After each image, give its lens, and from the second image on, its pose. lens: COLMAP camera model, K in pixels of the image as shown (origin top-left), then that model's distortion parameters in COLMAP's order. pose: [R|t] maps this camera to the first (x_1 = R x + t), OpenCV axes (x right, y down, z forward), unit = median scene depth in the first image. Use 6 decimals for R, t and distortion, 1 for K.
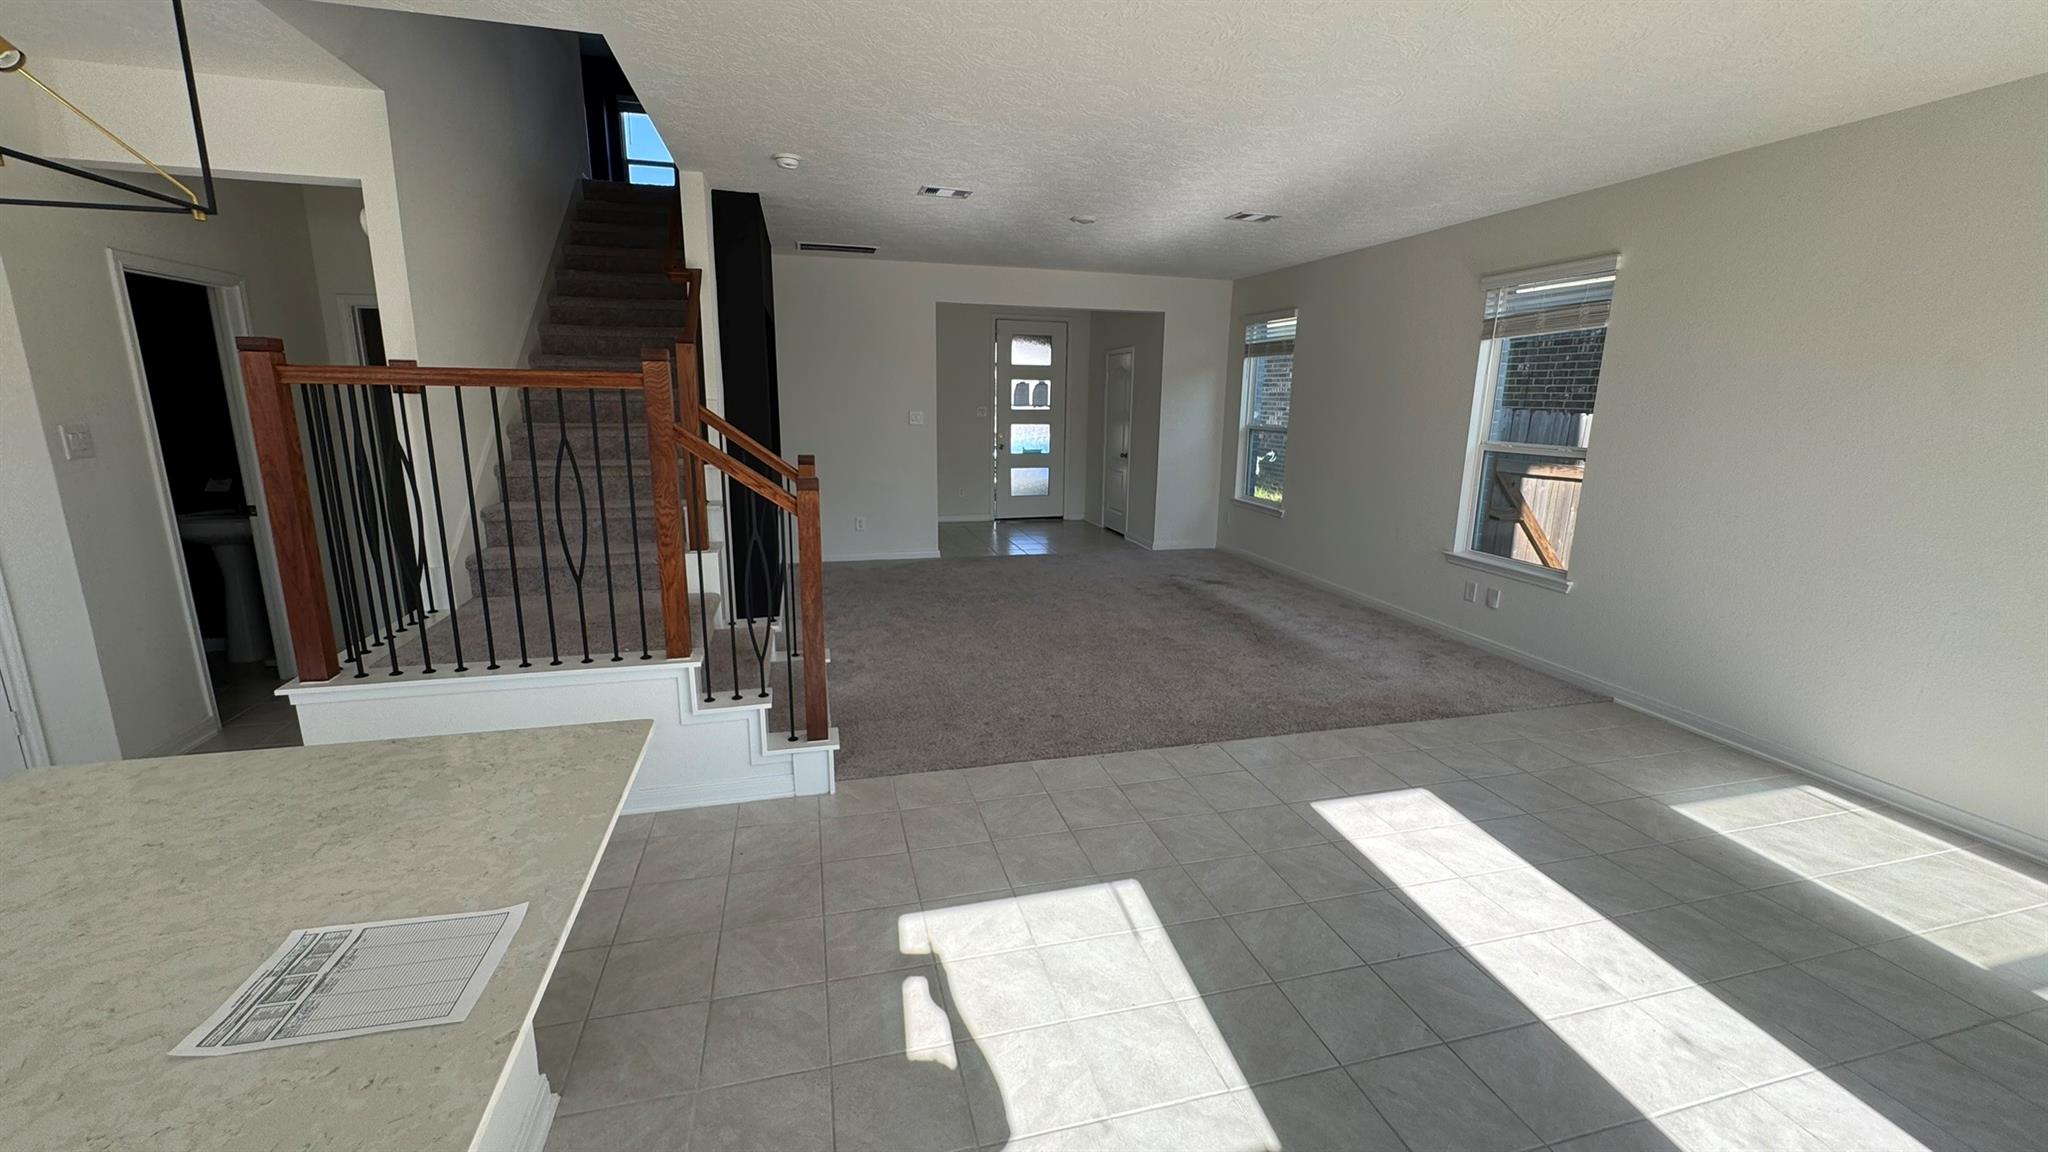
lens RADIAL K [[823.4, 0, 1024.0], [0, 823.4, 576.0], [0, 0, 1]] dist [0.001799, 0.000174]
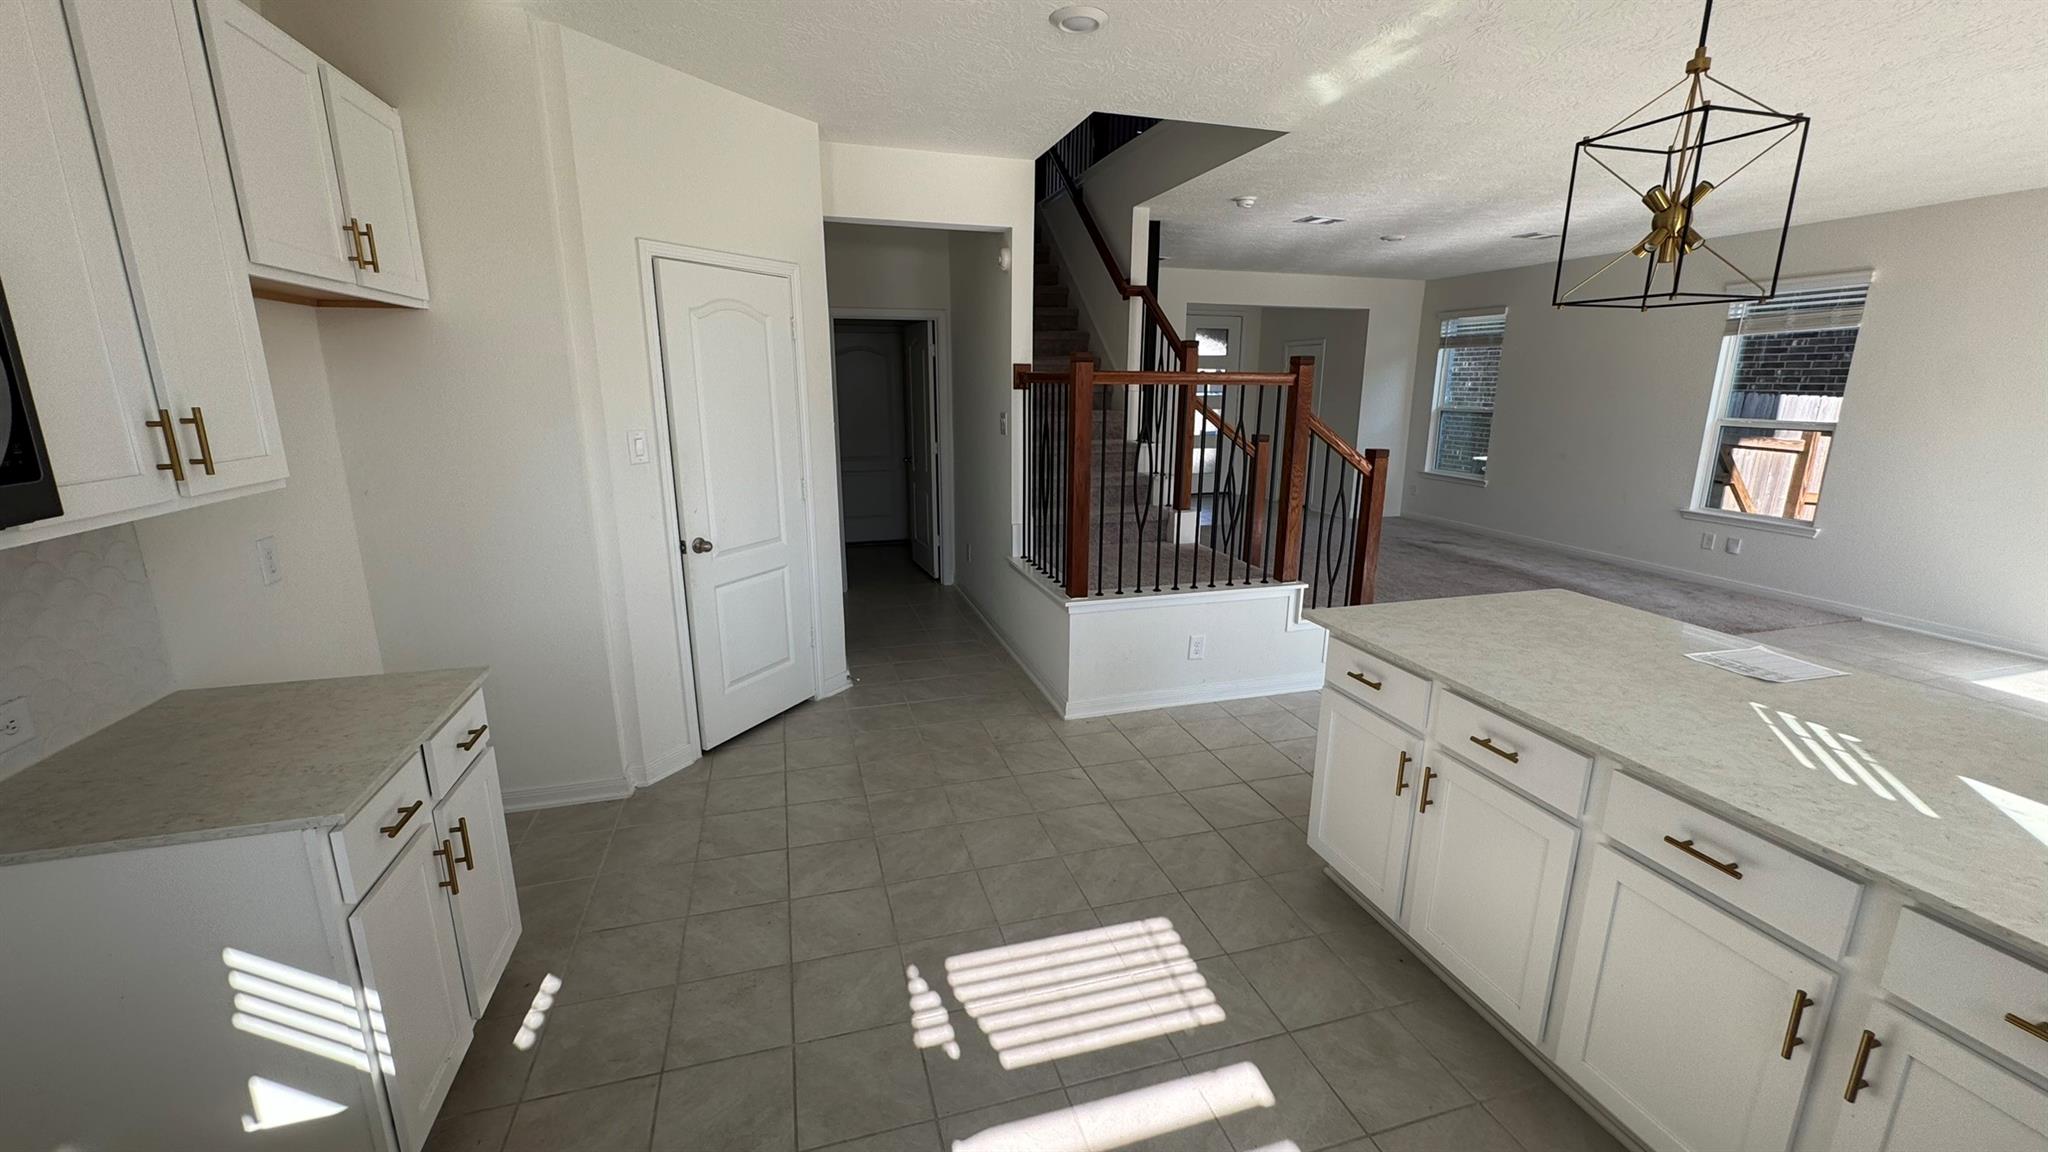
lens RADIAL K [[823.4, 0, 1024.0], [0, 823.4, 576.0], [0, 0, 1]] dist [0.001799, 0.000174]
pose [[0.999477, -0.016540, 0.027778, -0.502822], [0.016062, 0.999720, 0.017369, 0.032975], [-0.028058, -0.016914, 0.999463, -0.198805]]
